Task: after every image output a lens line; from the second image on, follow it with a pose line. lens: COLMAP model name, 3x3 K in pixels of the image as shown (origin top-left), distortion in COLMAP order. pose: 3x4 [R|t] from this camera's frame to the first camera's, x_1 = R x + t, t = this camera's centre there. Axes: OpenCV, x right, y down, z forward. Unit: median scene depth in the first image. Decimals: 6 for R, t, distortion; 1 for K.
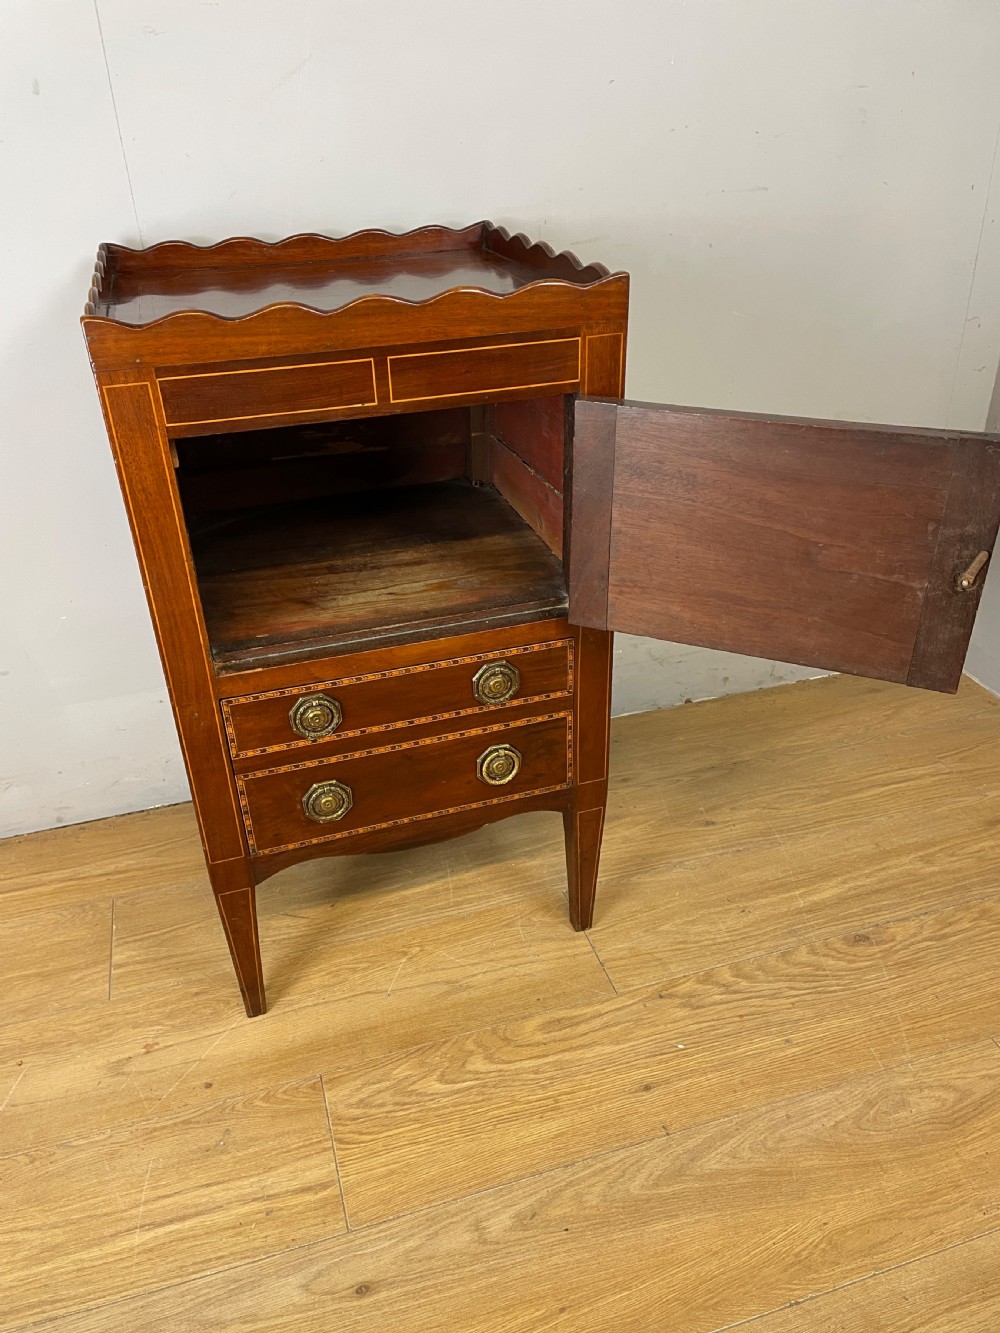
lens RADIAL K [[1014.2, 0, 493.7], [0, 1014.2, 663.0], [0, 0, 1]] dist [0.091099, -0.121324]
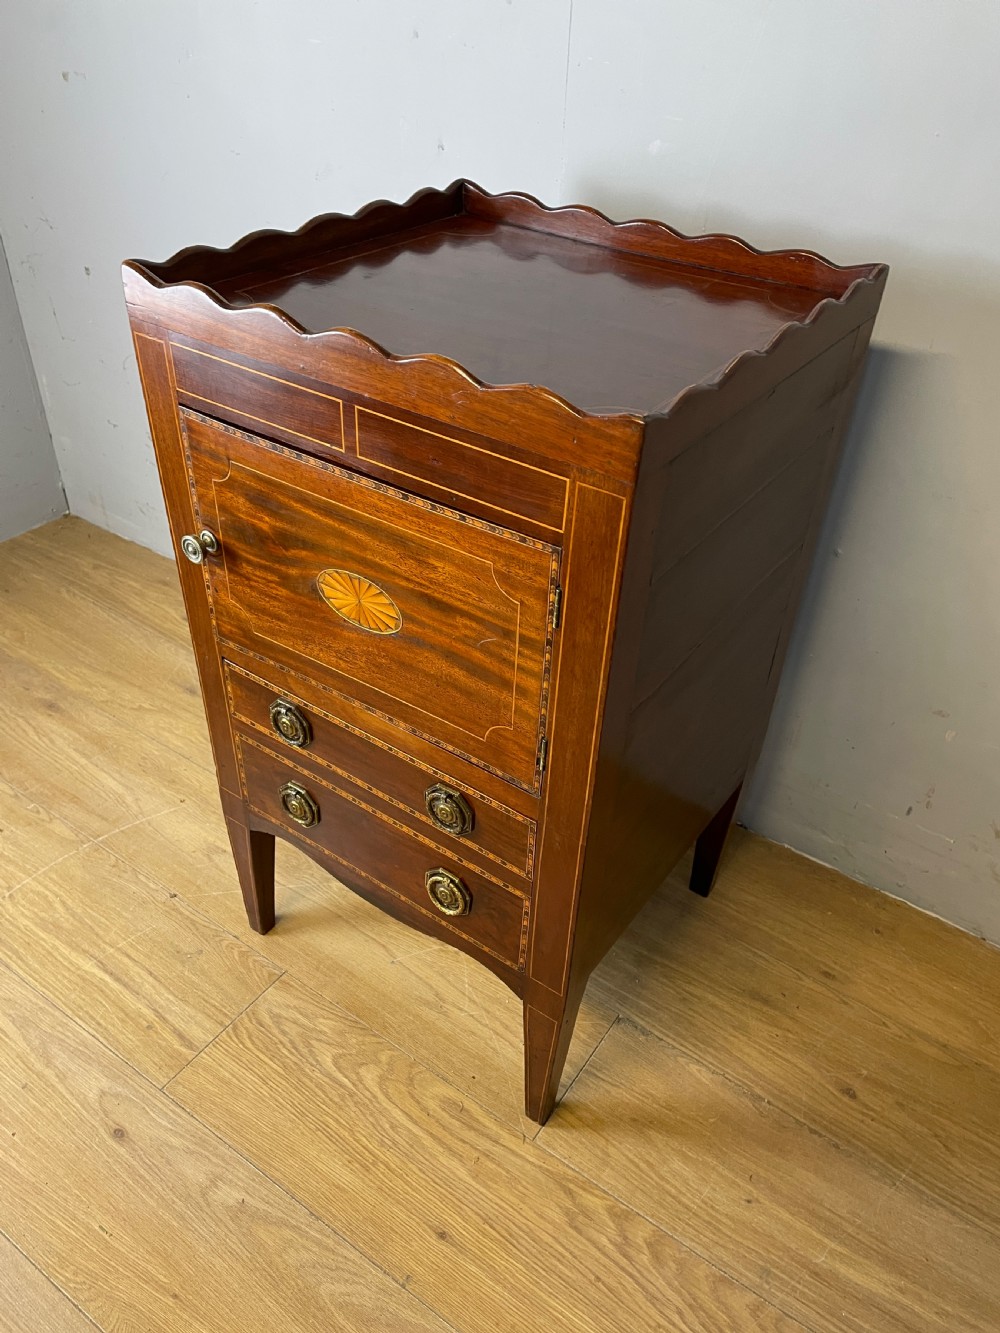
lens RADIAL K [[1014.2, 0, 503.4], [0, 1014.2, 665.7], [0, 0, 1]] dist [0.091099, -0.121324]
pose [[0.620069, 0.509380, -0.596697, 0.453523], [-0.440305, 0.855433, 0.272702, -0.270729], [0.649343, 0.093634, 0.754709, 0.304923]]
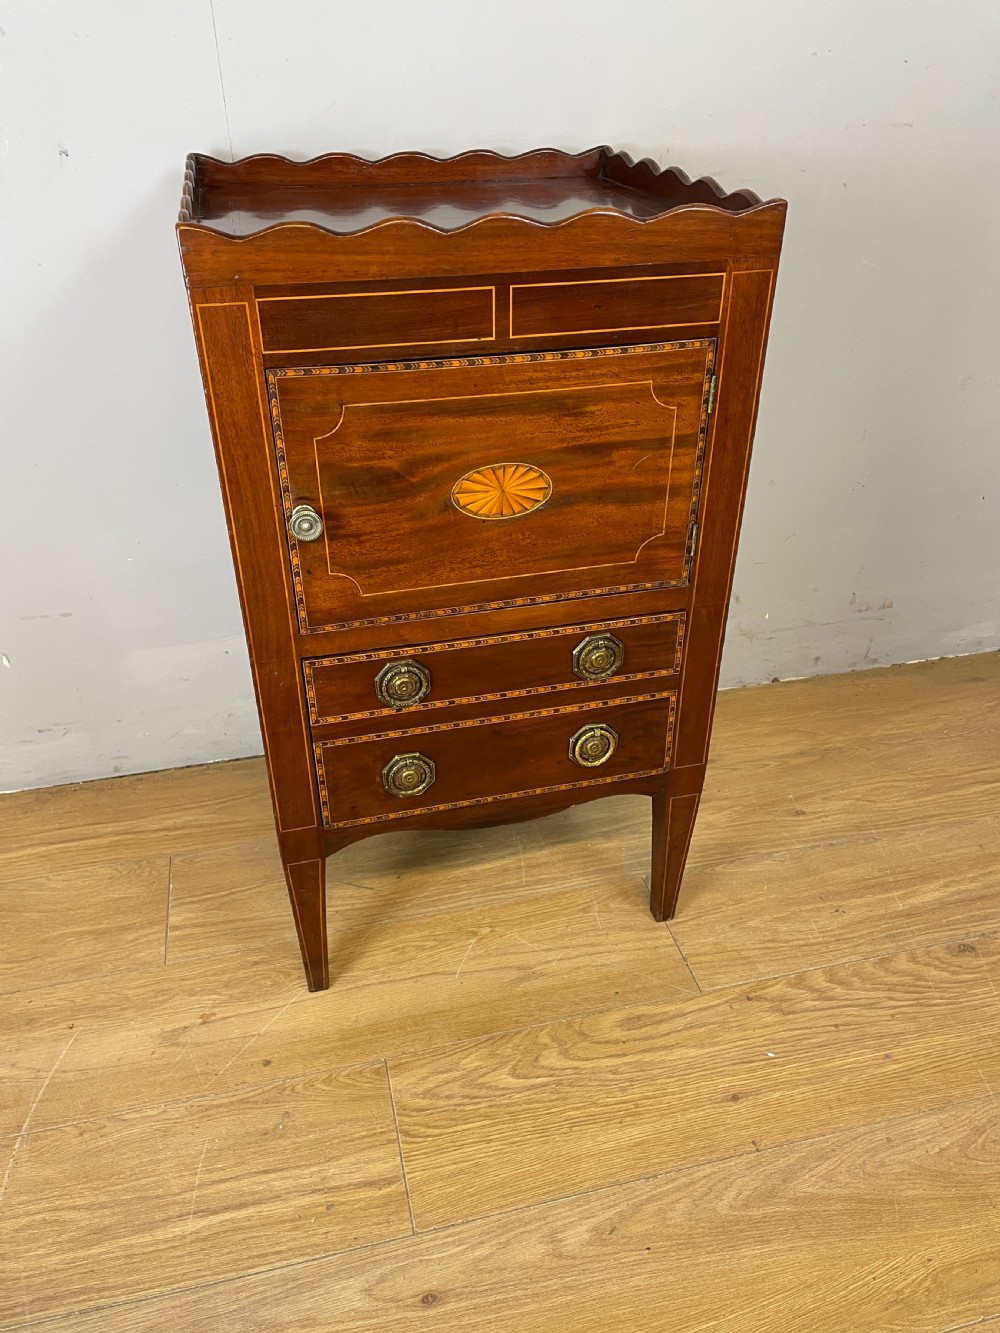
lens RADIAL K [[1014.2, 0, 504.0], [0, 1014.2, 661.4], [0, 0, 1]] dist [0.091099, -0.121324]
pose [[0.998186, 0.052743, -0.029036, -0.051733], [-0.051580, 0.997889, 0.039452, -0.006449], [0.031056, -0.037882, 0.998800, 0.076403]]
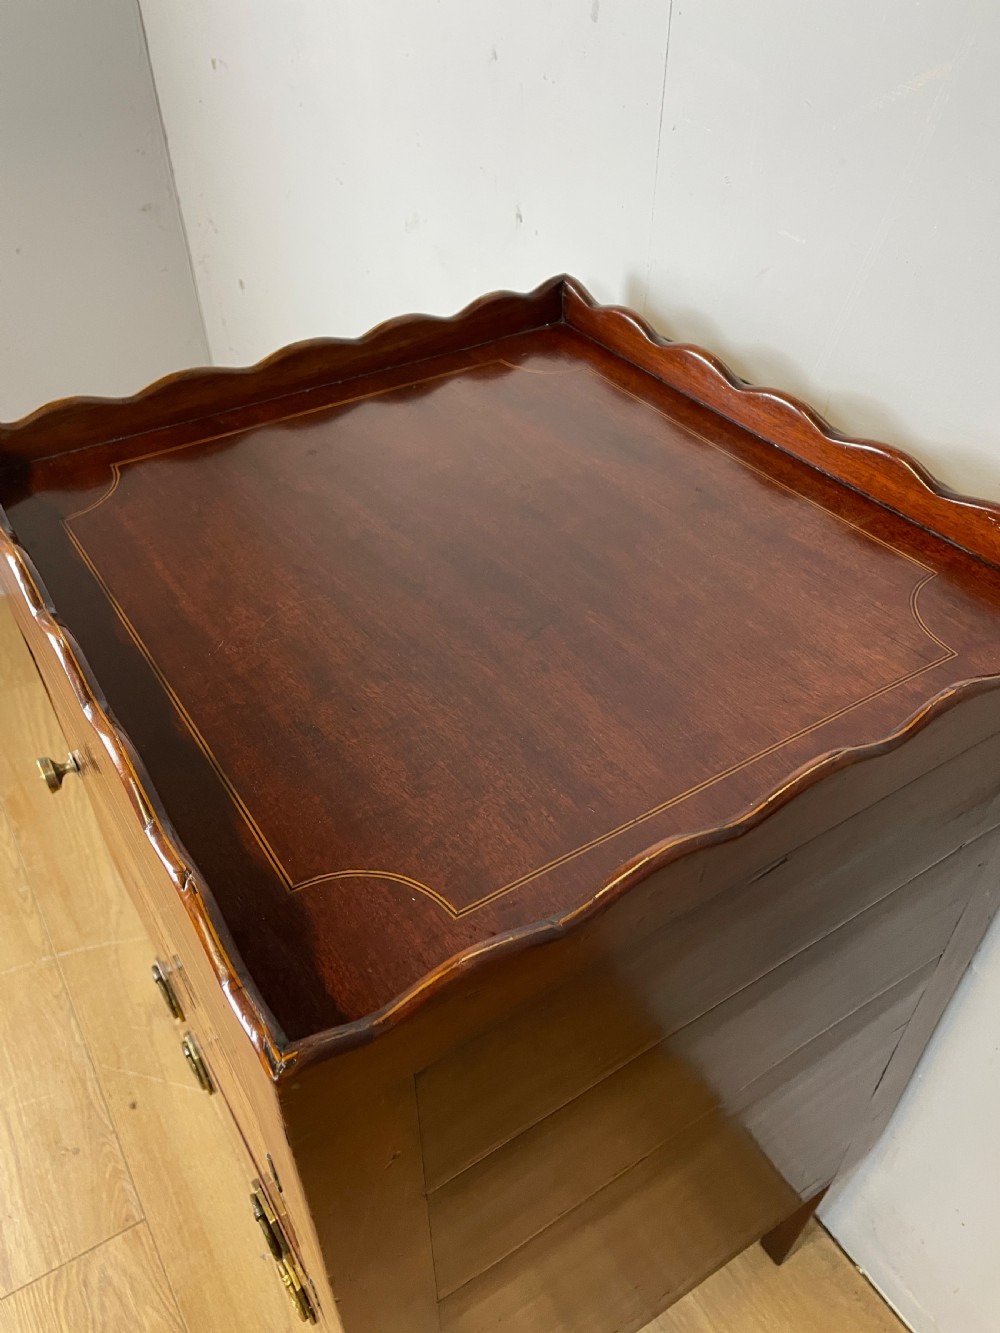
lens RADIAL K [[1015.4, 0, 499.0], [0, 1015.4, 668.6], [0, 0, 1]] dist [0.059821, -0.088269]
pose [[0.266777, 0.652742, -0.709055, 0.232822], [-0.481534, 0.727580, 0.488622, -0.530610], [0.834838, 0.211081, 0.508419, 0.703393]]
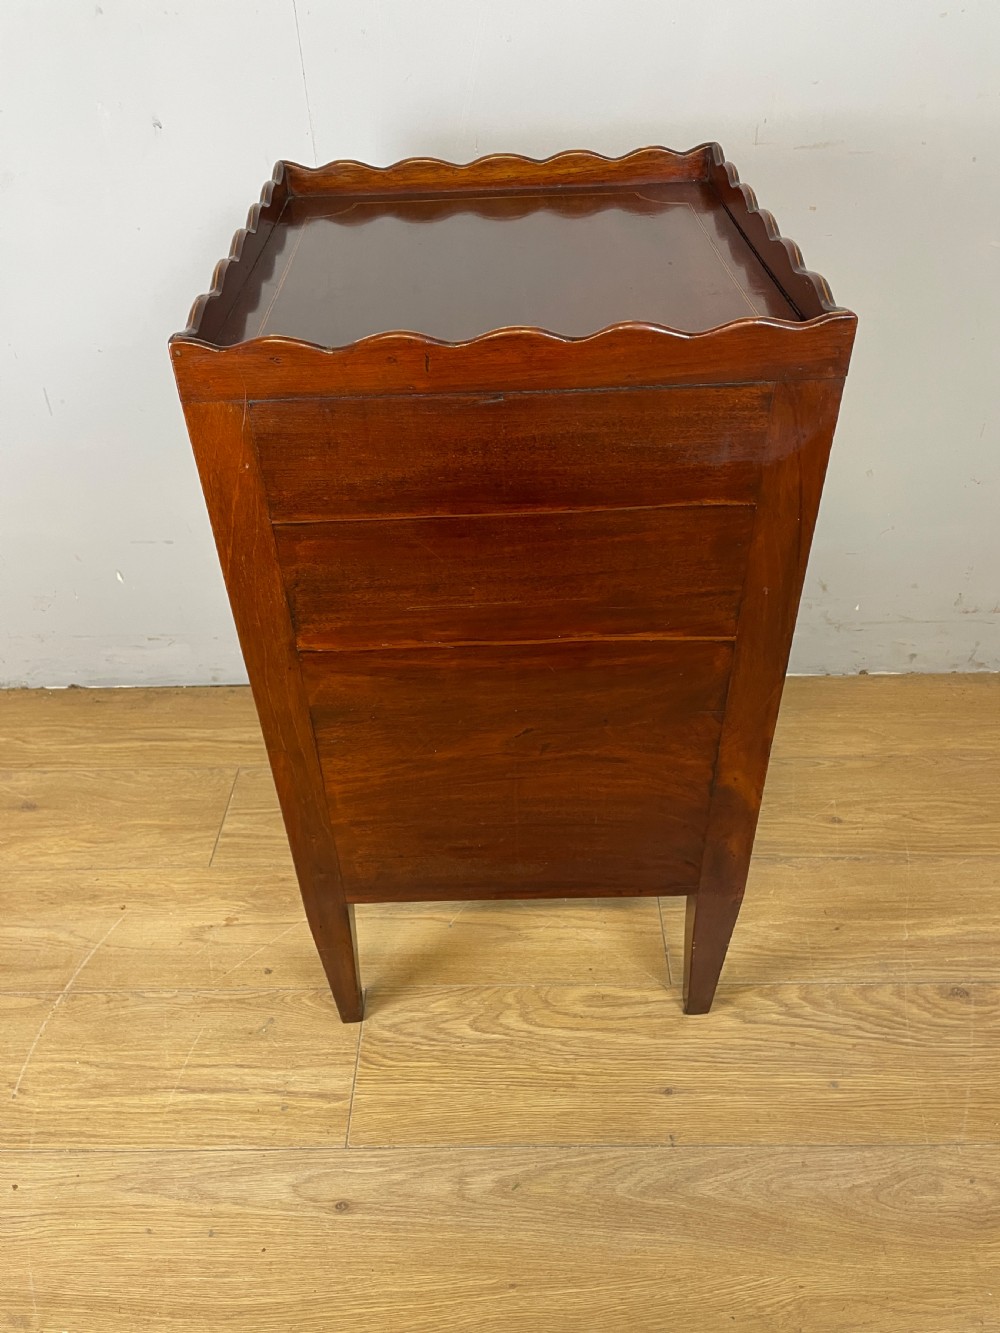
lens RADIAL K [[1014.2, 0, 500.4], [0, 1014.2, 670.3], [0, 0, 1]] dist [0.091099, -0.121324]
pose [[0.955541, 0.188098, -0.227071, 0.140092], [-0.147844, 0.971938, 0.182974, -0.129570], [0.255116, -0.141268, 0.956535, 0.076353]]
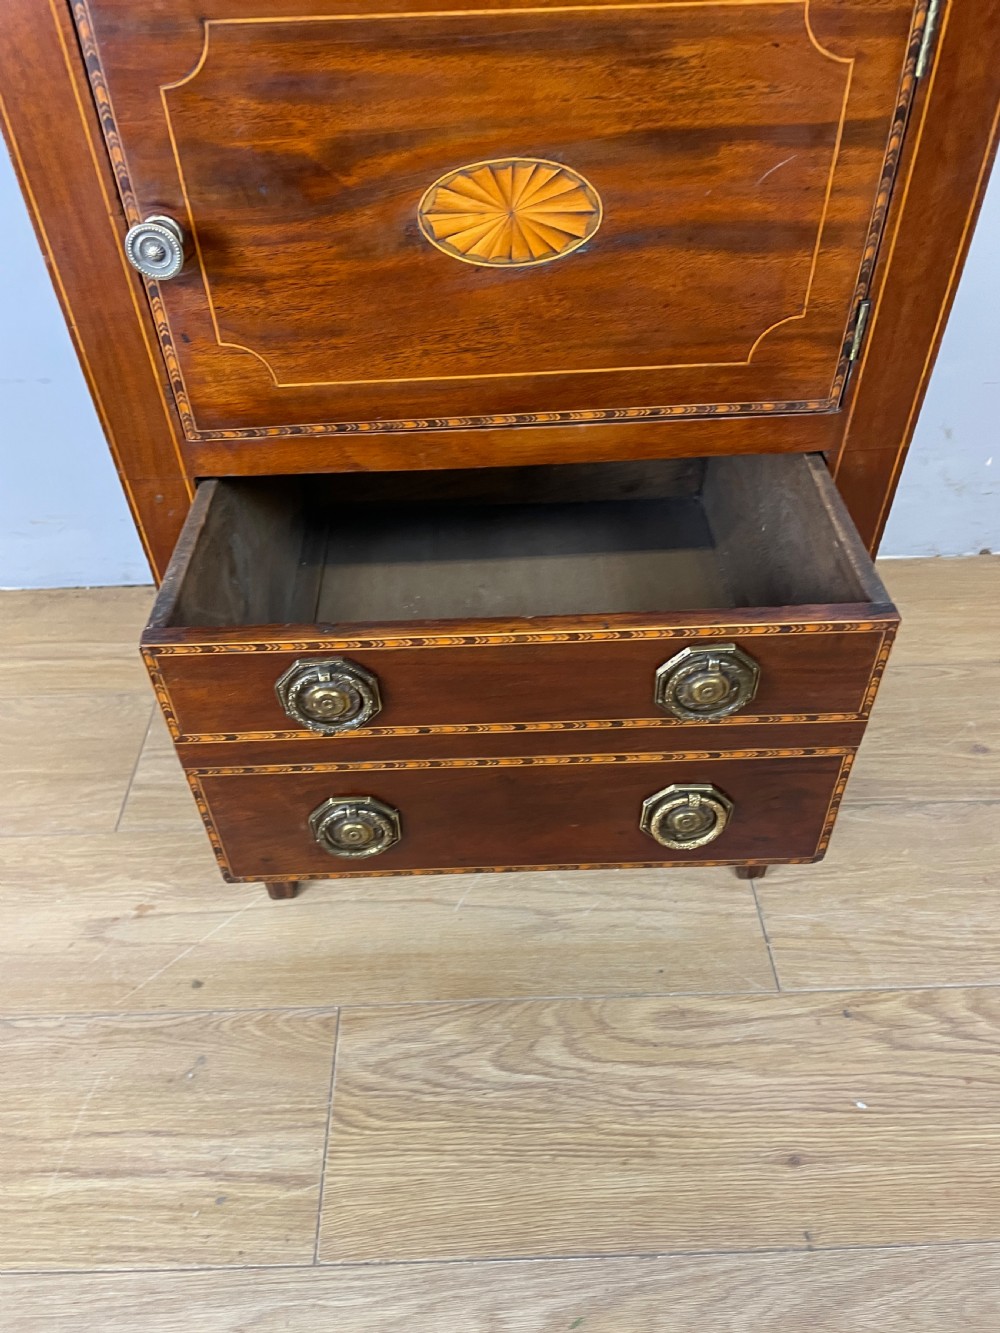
lens RADIAL K [[1014.2, 0, 489.3], [0, 1014.2, 668.2], [0, 0, 1]] dist [0.091099, -0.121324]
pose [[0.962873, 0.185896, -0.195748, 0.031489], [-0.133527, 0.958172, 0.253133, -0.028496], [0.234617, -0.217598, 0.947421, 0.388515]]
